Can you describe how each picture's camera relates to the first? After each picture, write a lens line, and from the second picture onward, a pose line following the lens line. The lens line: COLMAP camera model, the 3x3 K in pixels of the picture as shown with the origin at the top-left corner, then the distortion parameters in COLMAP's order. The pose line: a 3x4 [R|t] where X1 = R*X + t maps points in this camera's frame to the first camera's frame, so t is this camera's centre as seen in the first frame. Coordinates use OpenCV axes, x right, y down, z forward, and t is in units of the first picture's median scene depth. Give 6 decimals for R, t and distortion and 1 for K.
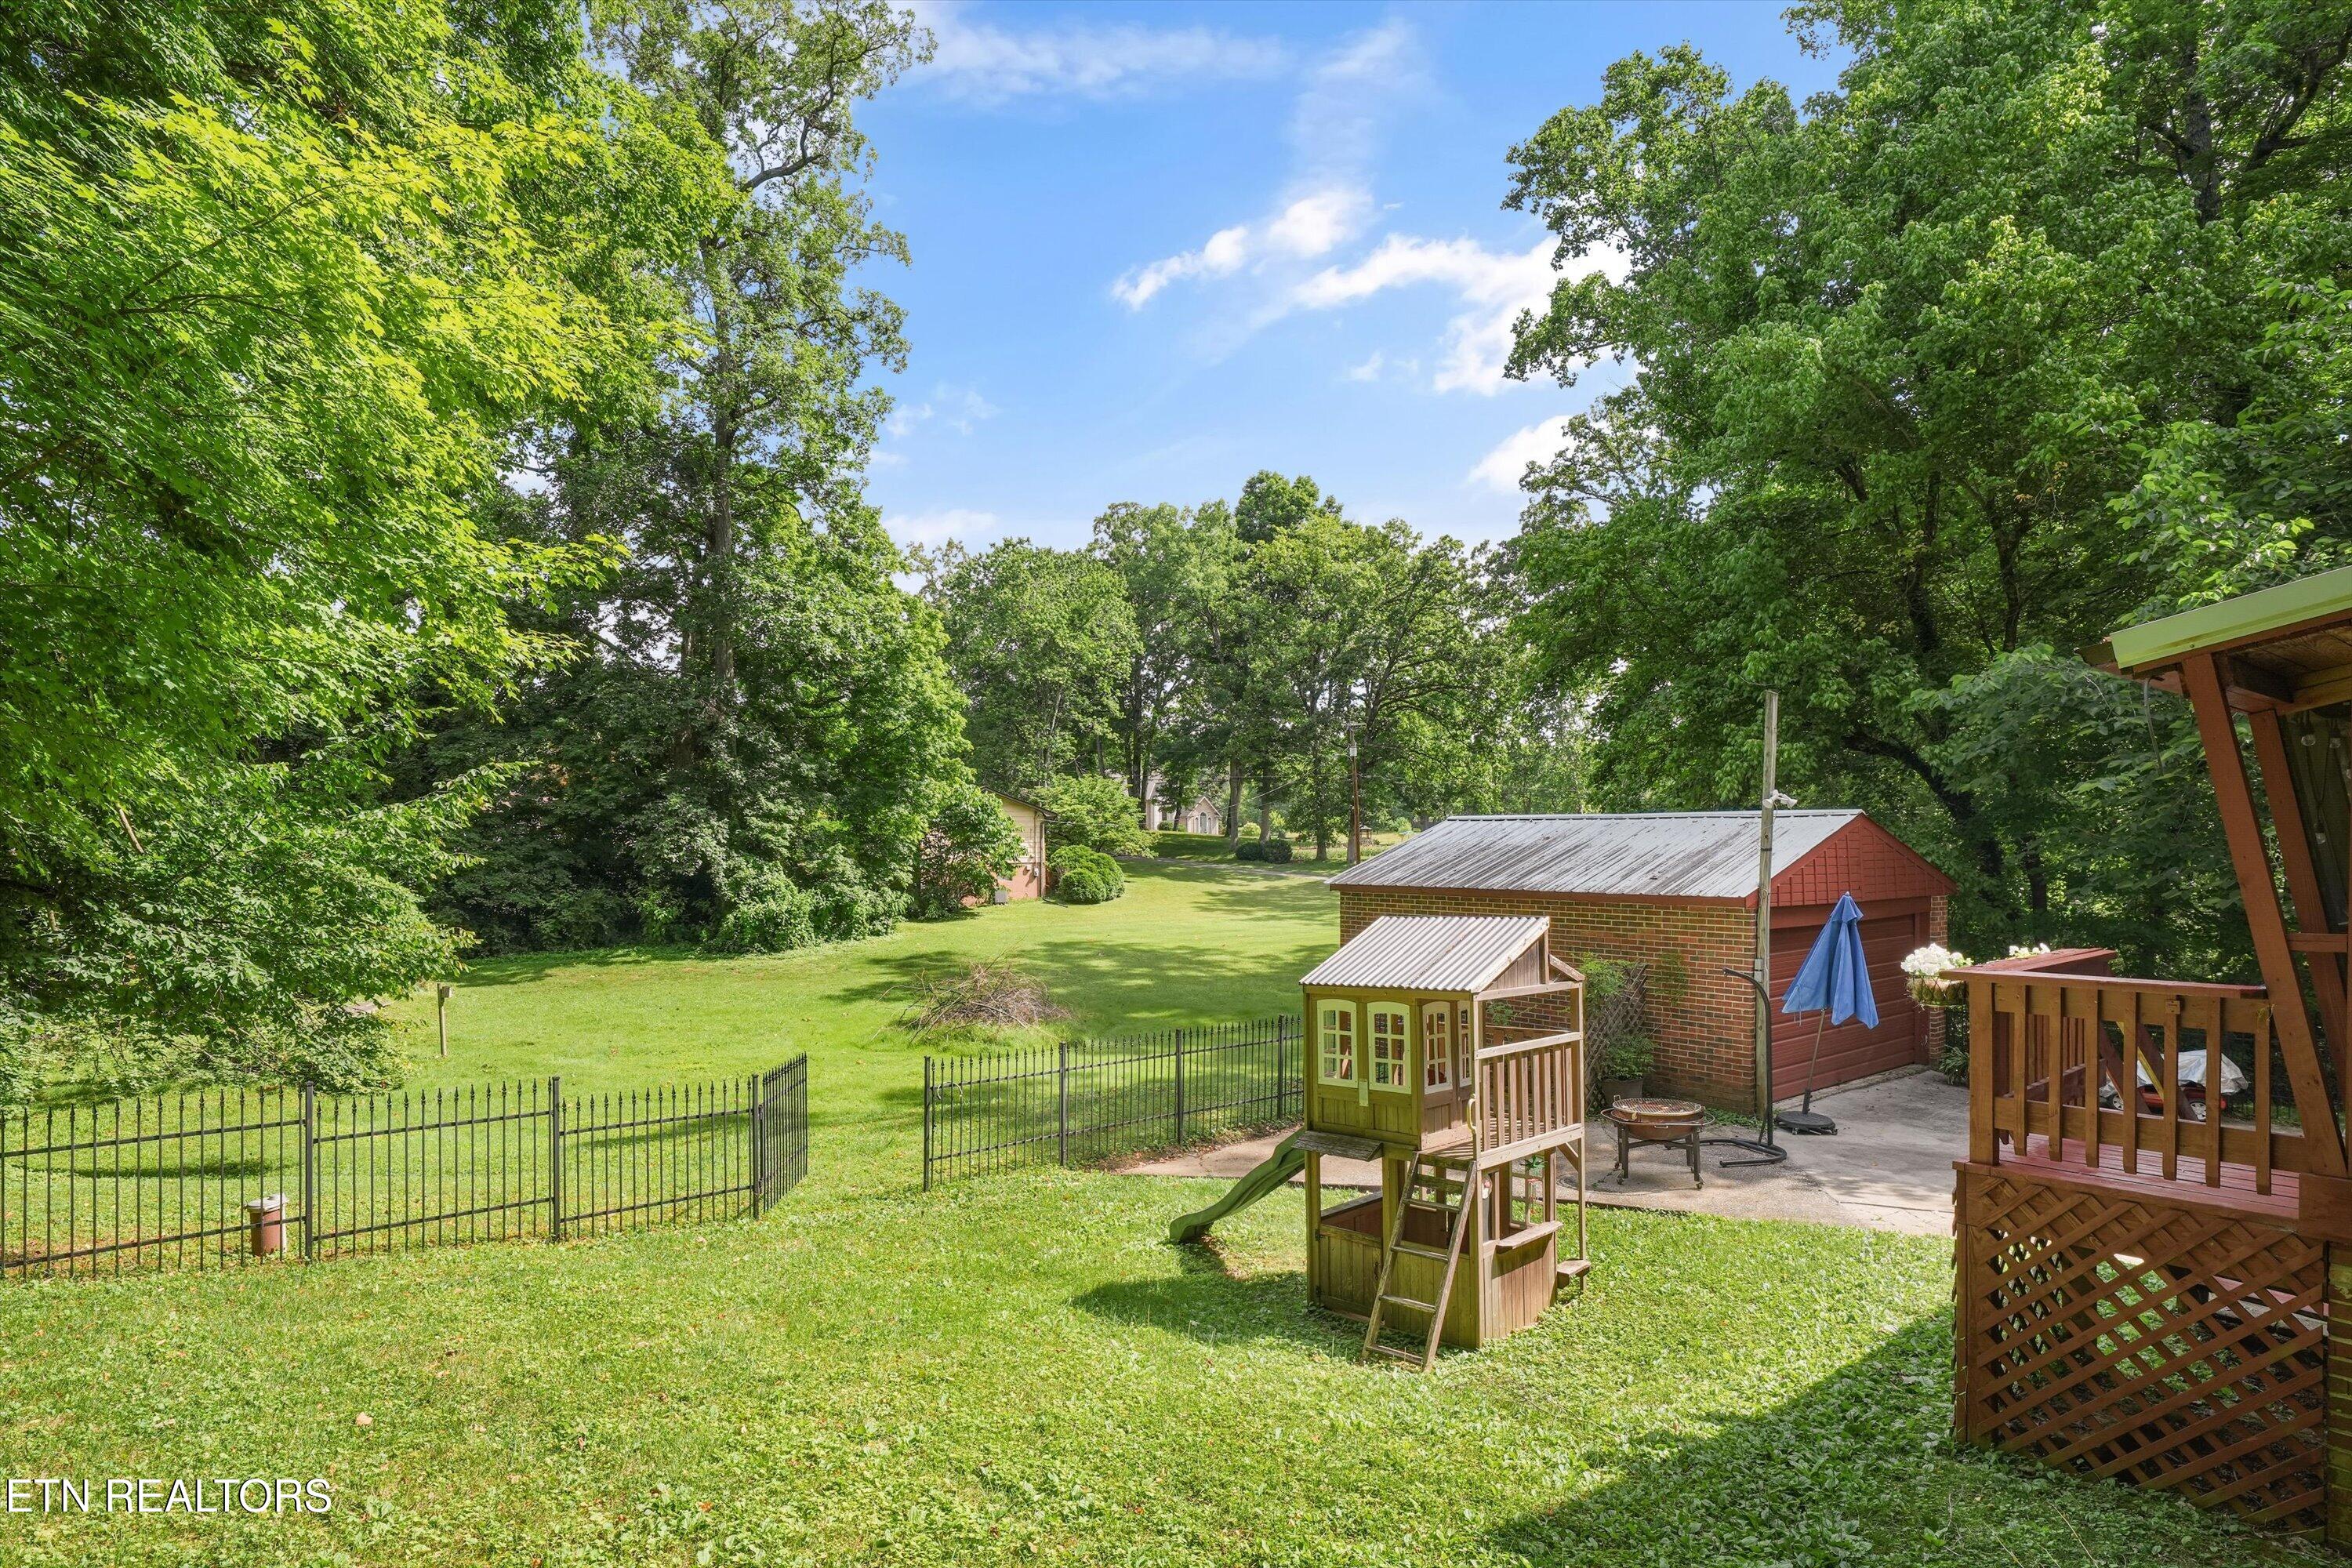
lens RADIAL K [[1440.6, 0, 1175.5], [0, 1440.6, 892.9], [0, 0, 1]] dist [-0.003436, -0.000783]
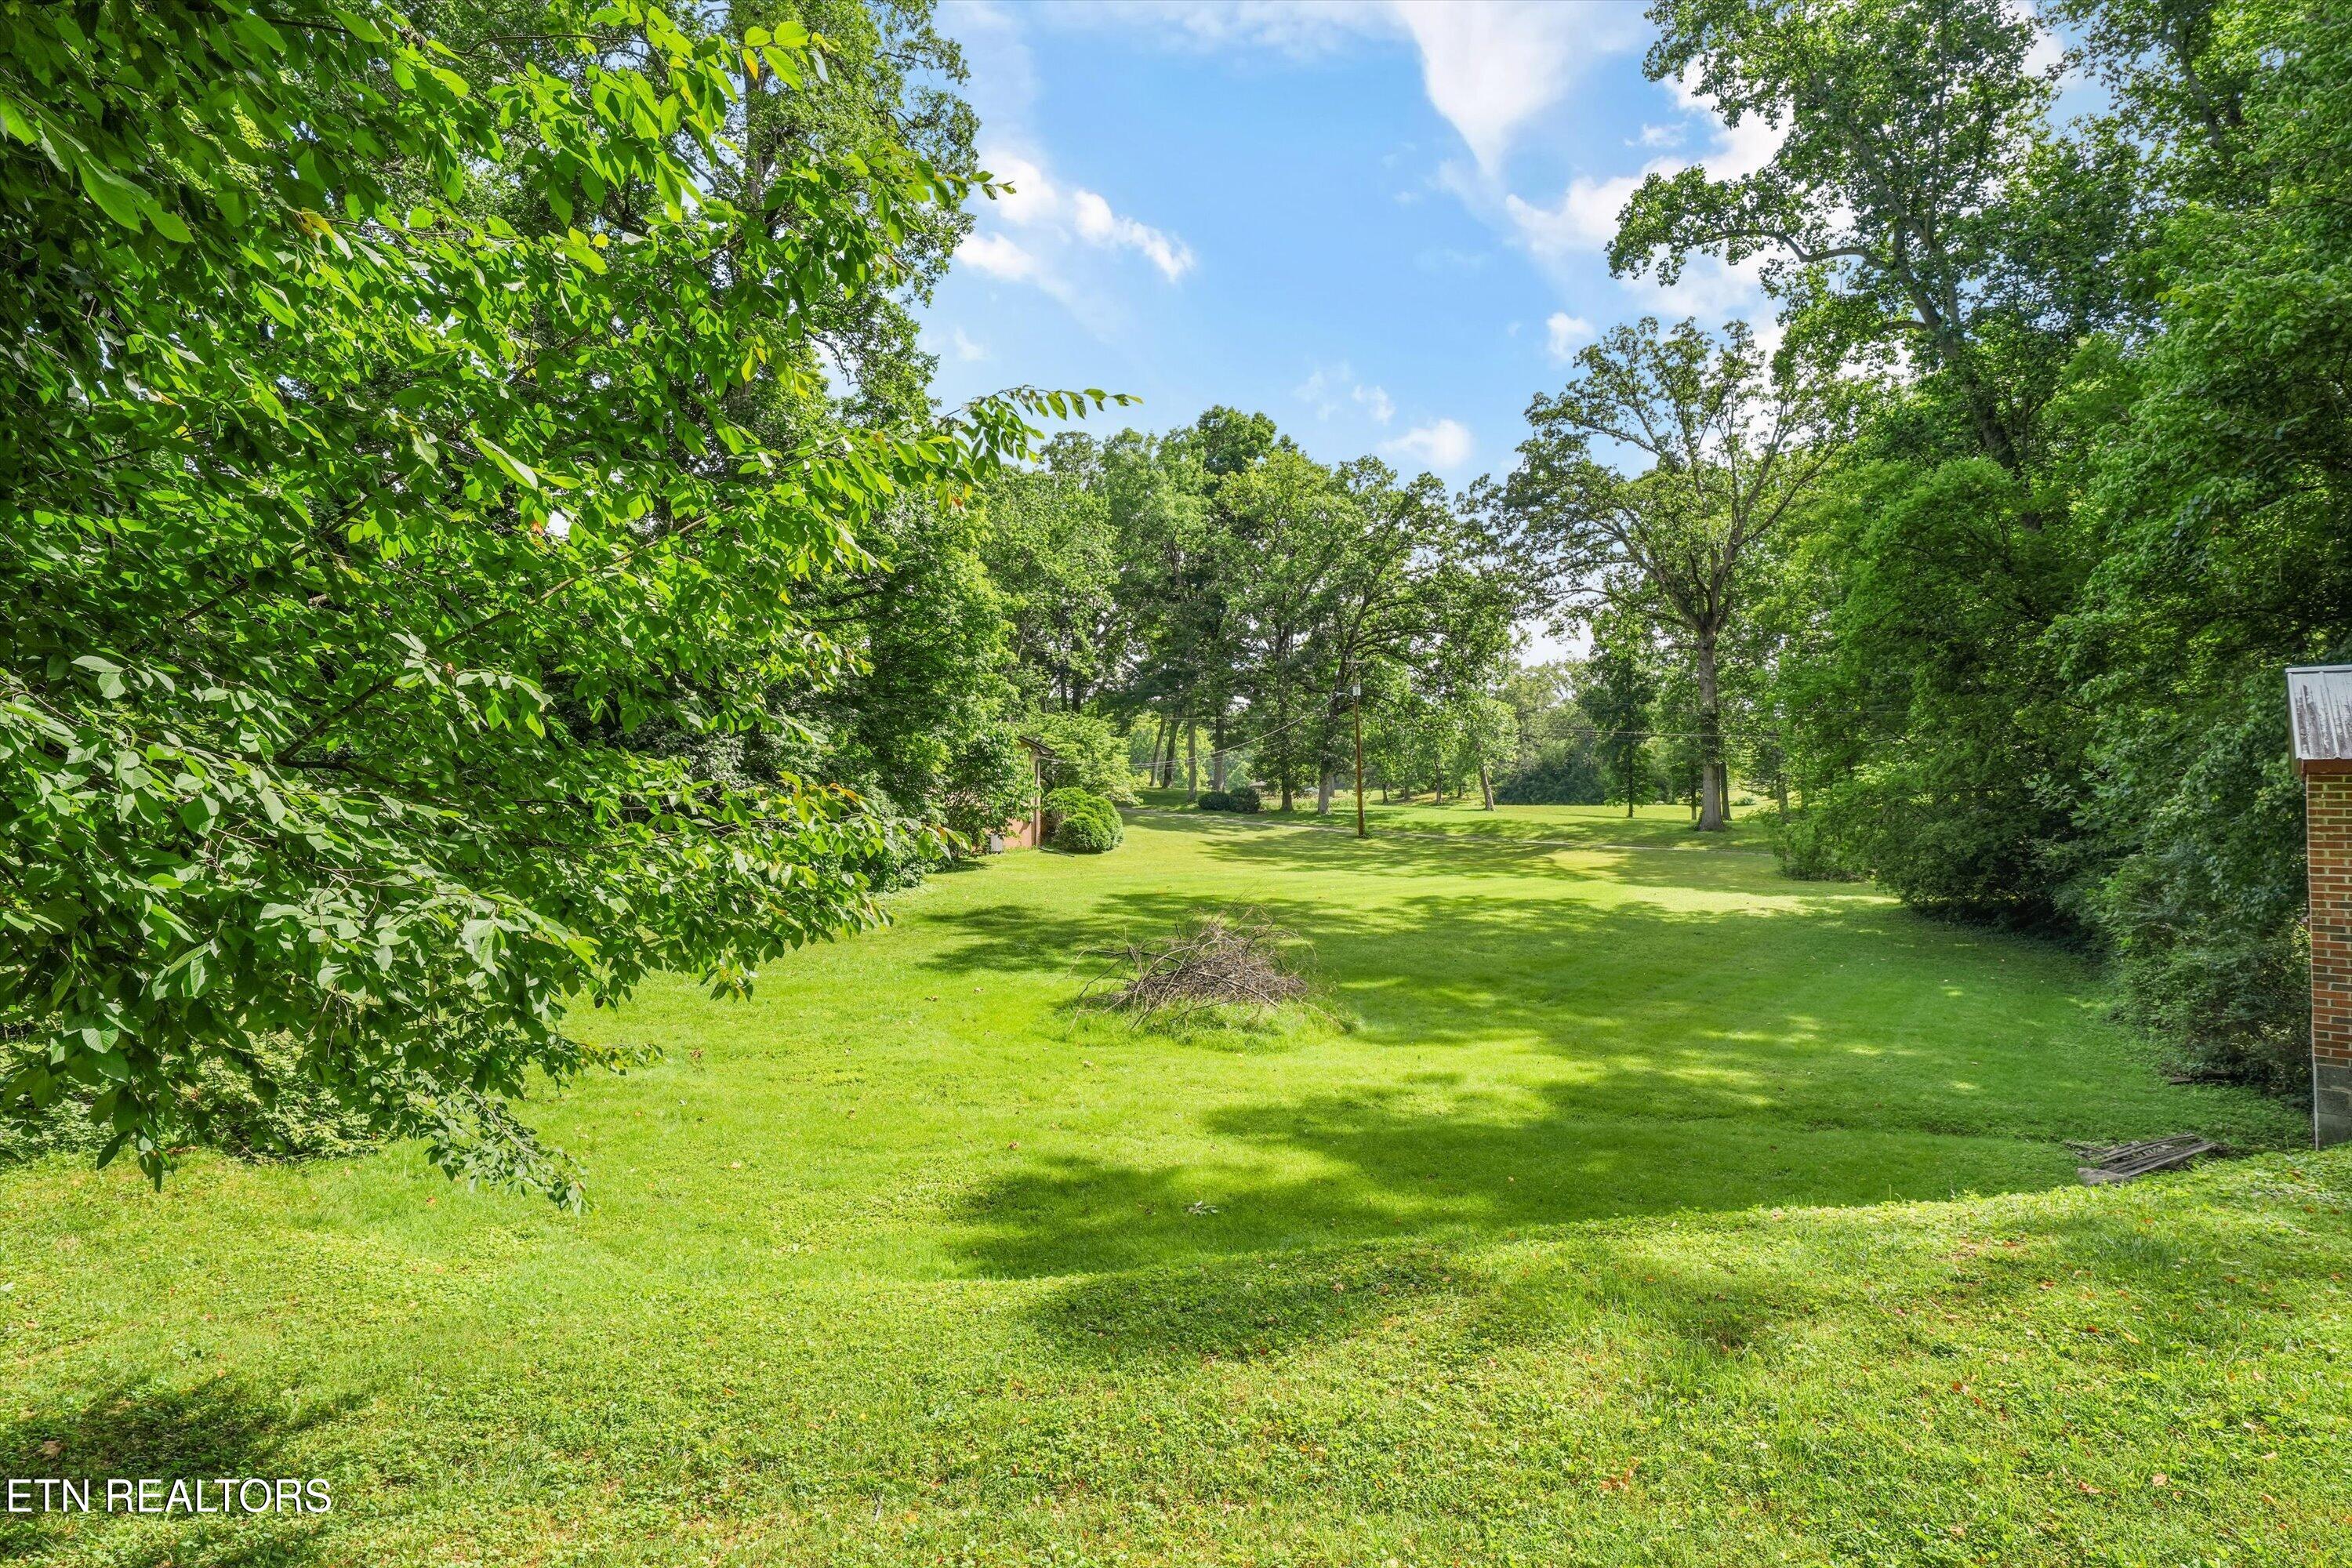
lens RADIAL K [[1355.0, 0, 1167.2], [0, 1355.0, 768.1], [0, 0, 1]] dist [0.022721, -0.000079]
pose [[0.989617, 0.010825, 0.143321, -0.122493], [-0.001443, 0.997858, -0.065406, 0.008920], [-0.143722, 0.064520, 0.987513, 0.157228]]
